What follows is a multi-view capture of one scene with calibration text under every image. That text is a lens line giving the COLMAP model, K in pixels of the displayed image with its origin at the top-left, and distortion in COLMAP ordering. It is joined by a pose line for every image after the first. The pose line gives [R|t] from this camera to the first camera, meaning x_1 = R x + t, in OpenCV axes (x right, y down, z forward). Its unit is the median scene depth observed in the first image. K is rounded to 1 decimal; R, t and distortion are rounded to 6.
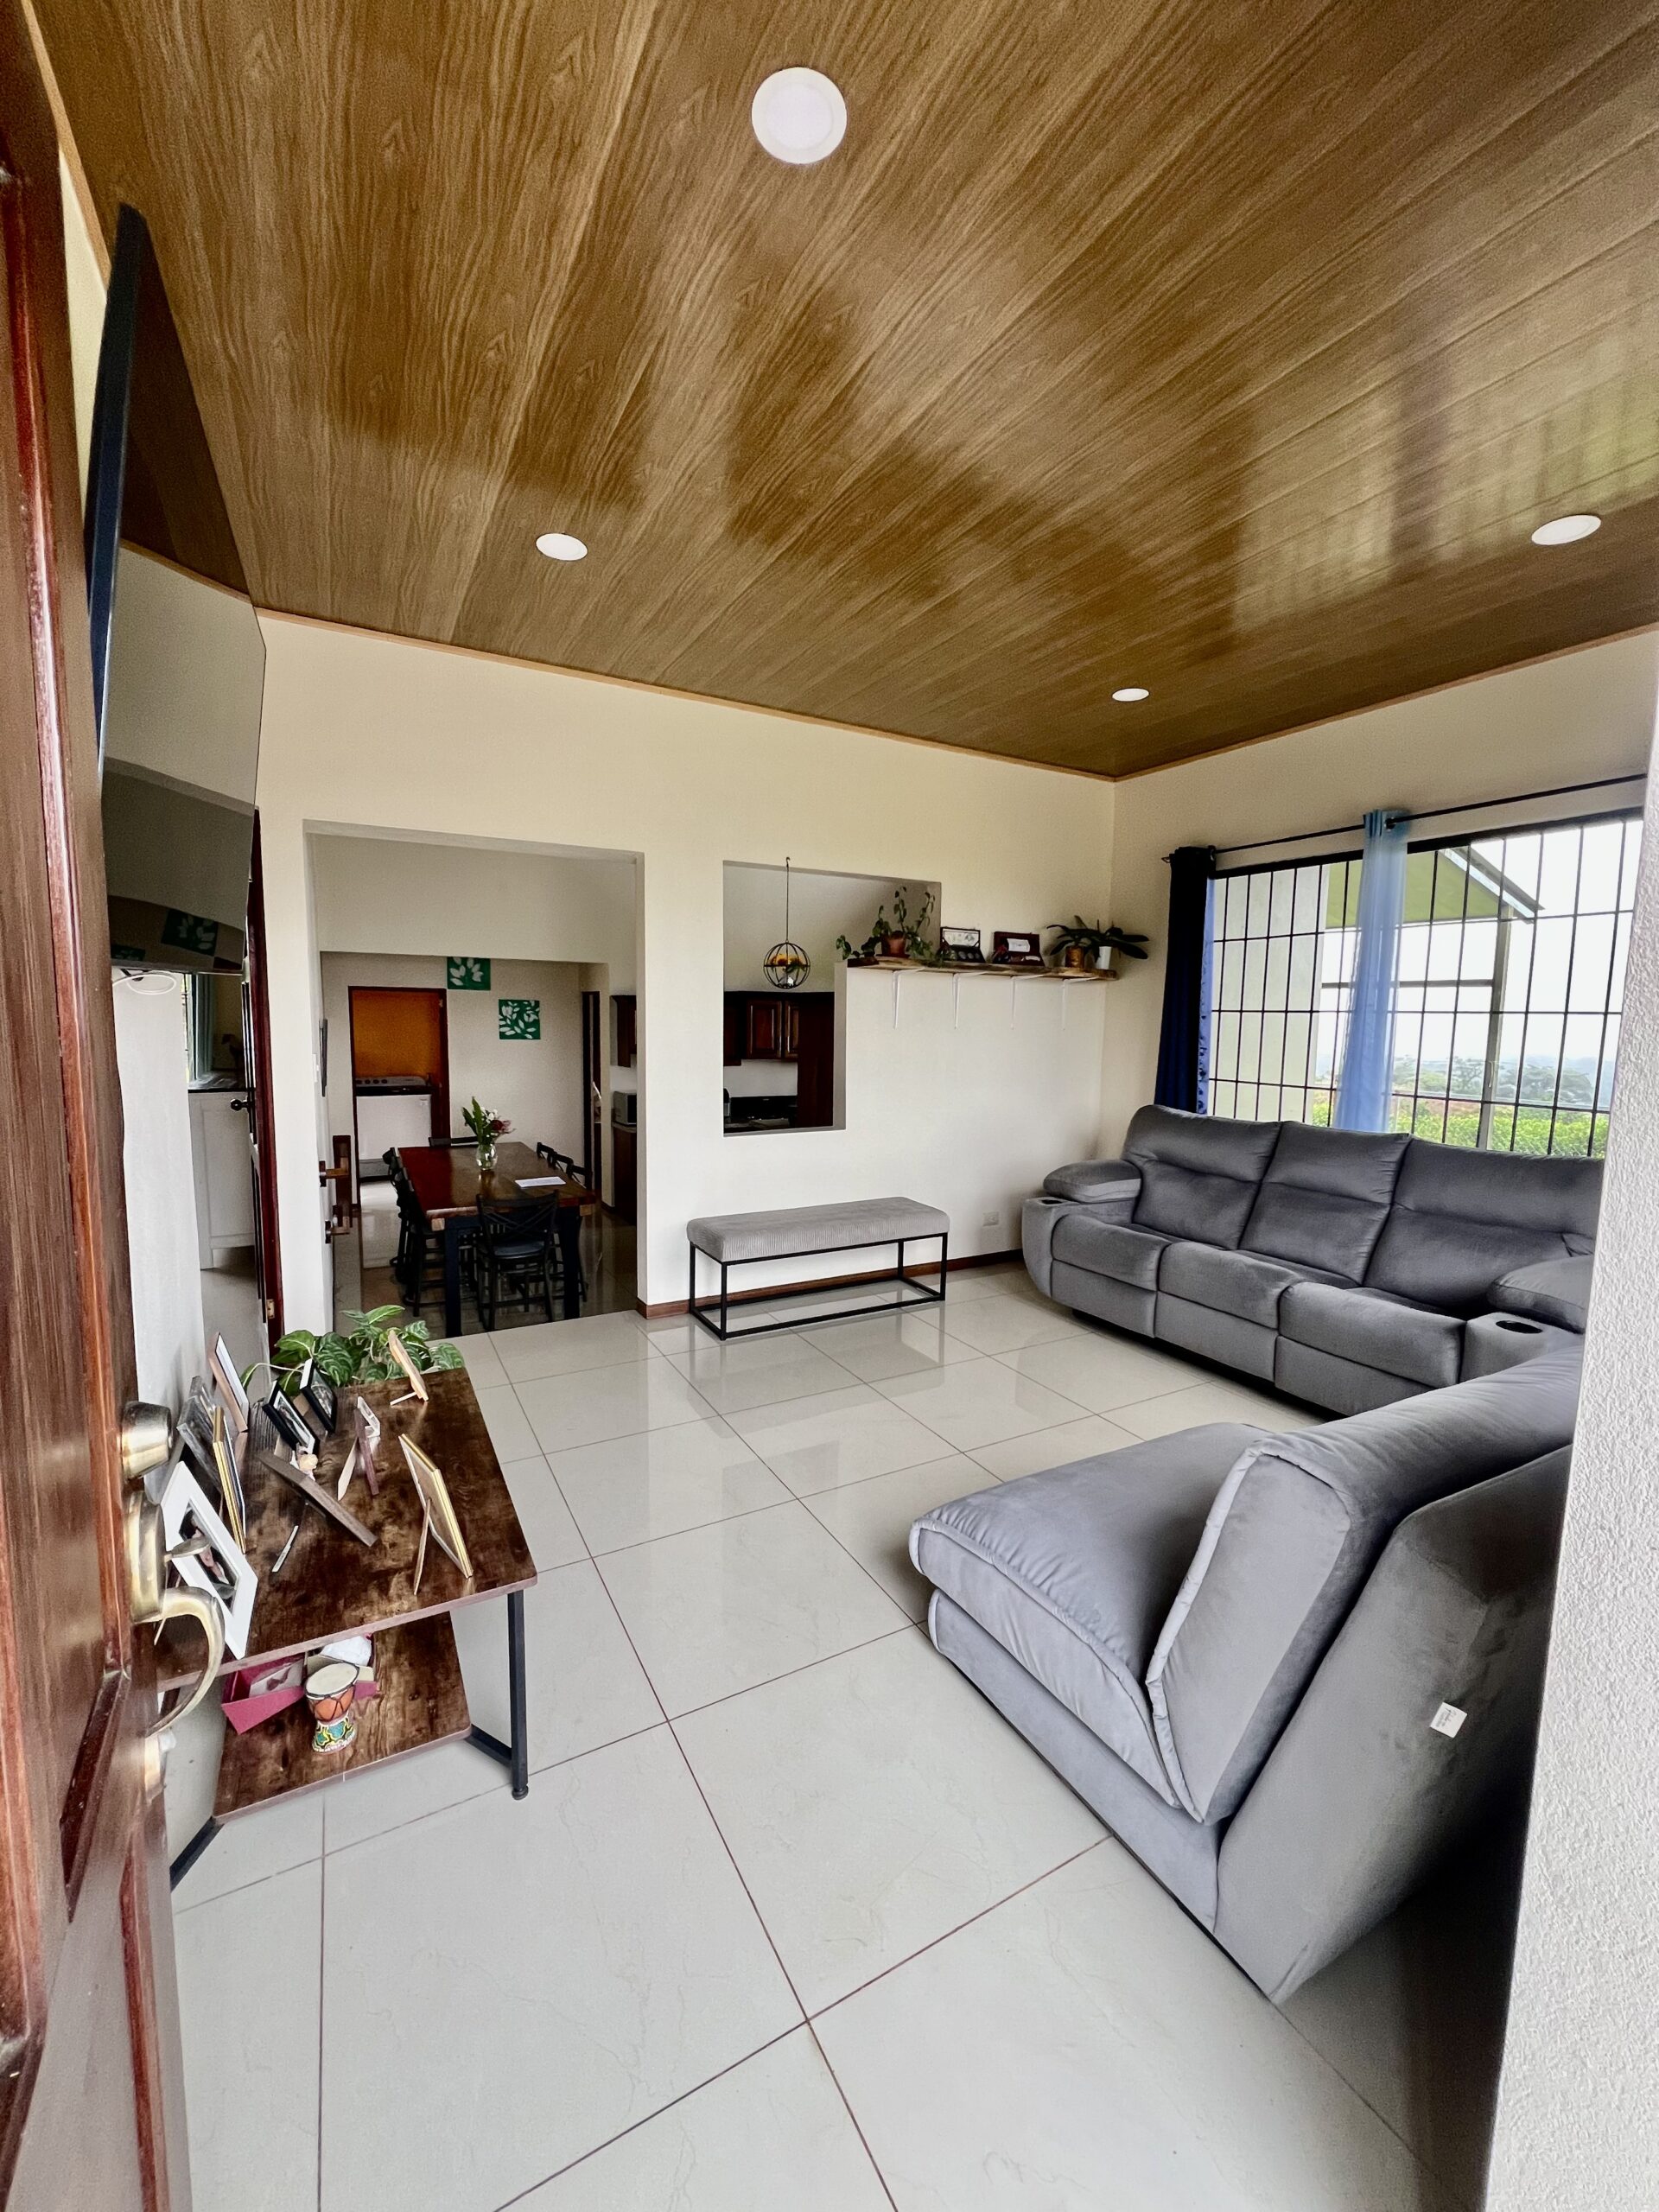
lens RADIAL K [[886.8, 0, 831.8], [0, 886.8, 1108.9], [0, 0, 1]] dist [0.000110, 0.000182]
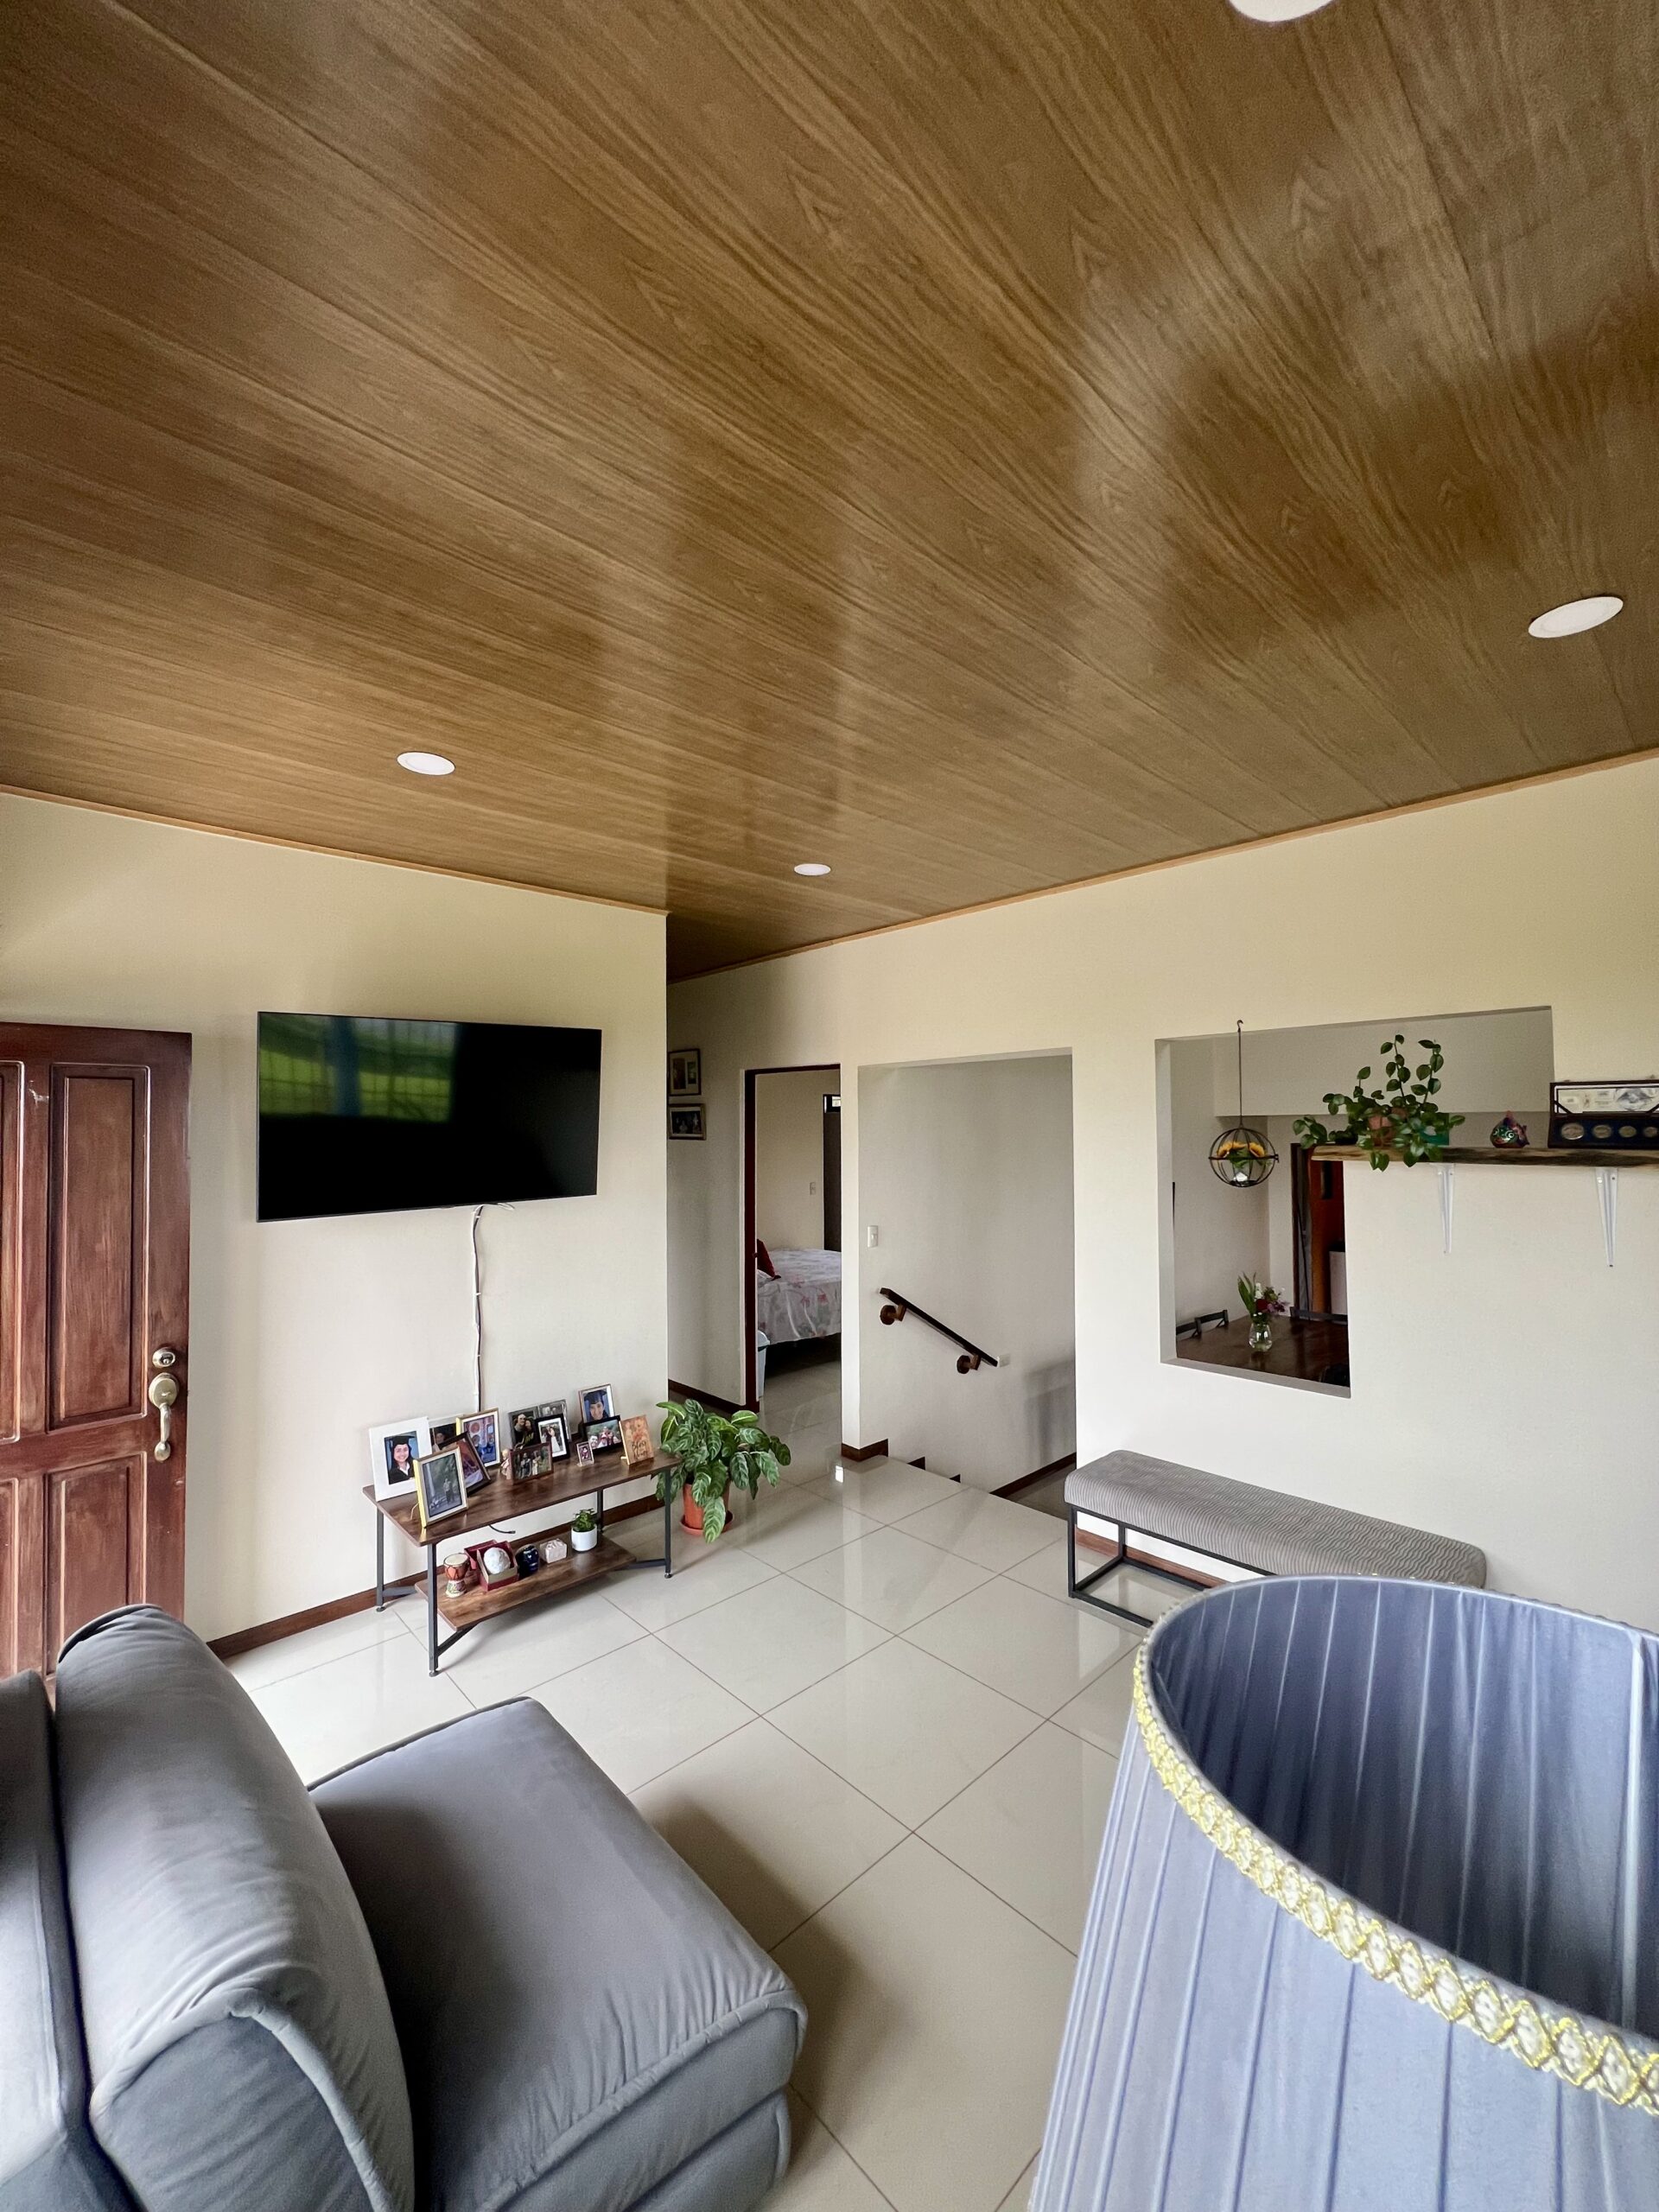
lens RADIAL K [[886.8, 0, 831.8], [0, 886.8, 1108.9], [0, 0, 1]] dist [0.000110, 0.000182]
pose [[0.249480, -0.039552, -0.967572, 0.610144], [-0.090801, 0.993808, -0.064037, -0.123294], [0.964114, 0.103832, 0.244343, 0.468527]]
